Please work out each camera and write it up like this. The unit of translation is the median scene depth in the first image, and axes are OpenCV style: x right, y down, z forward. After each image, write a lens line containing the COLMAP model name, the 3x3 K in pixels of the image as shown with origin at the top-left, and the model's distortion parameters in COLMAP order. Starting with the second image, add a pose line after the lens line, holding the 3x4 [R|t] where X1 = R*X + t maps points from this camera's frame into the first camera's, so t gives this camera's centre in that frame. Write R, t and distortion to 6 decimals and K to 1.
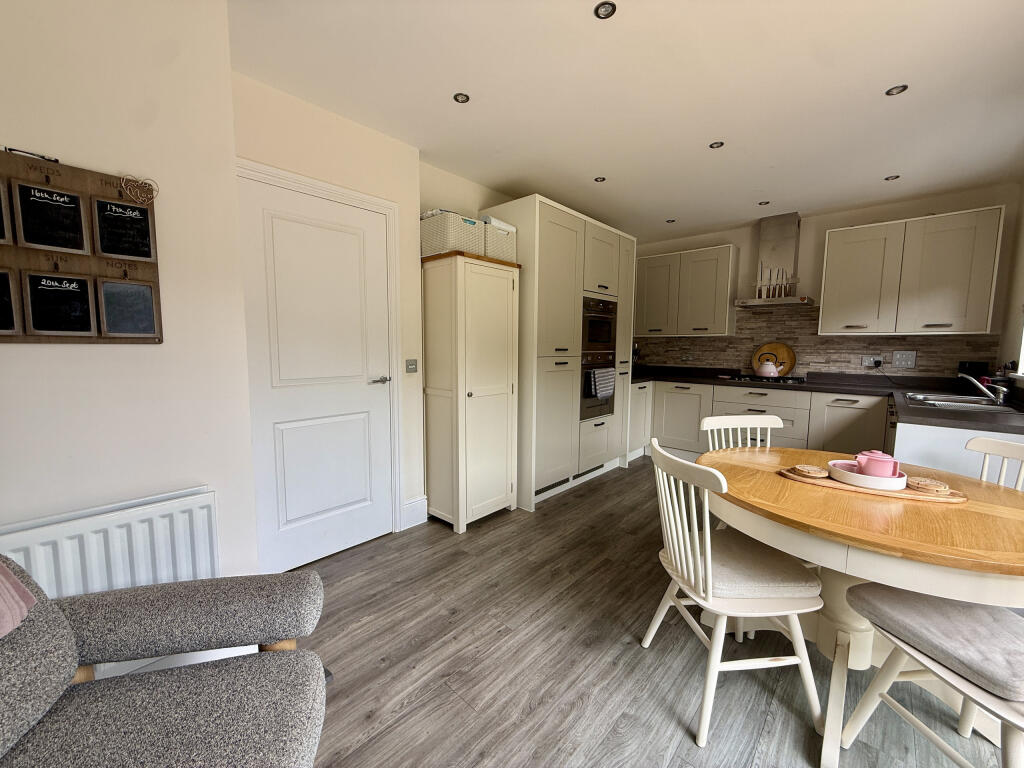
lens RADIAL K [[407.3, 0, 510.8], [0, 407.3, 384.0], [0, 0, 1]] dist [-0.000417, -0.000121]
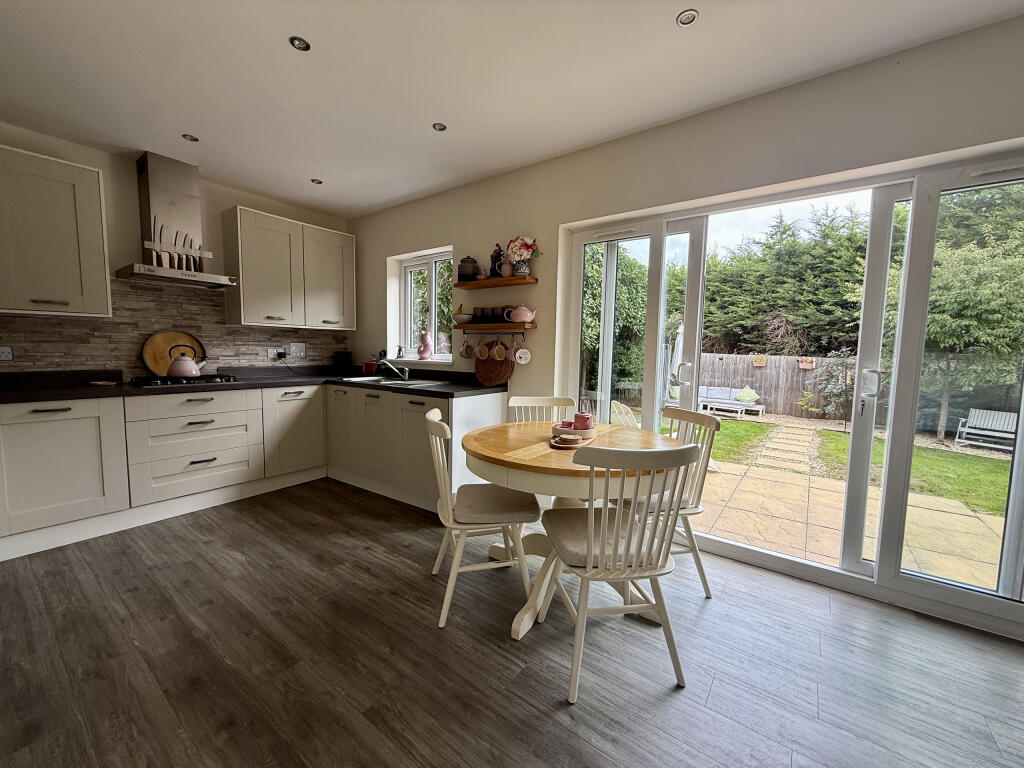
lens RADIAL K [[407.3, 0, 510.5], [0, 407.3, 383.9], [0, 0, 1]] dist [-0.000417, -0.000121]
pose [[-0.099399, -0.093985, 0.990599, -0.177327], [0.079127, 0.991630, 0.102022, -0.035096], [-0.991897, 0.088524, -0.091130, 0.494387]]
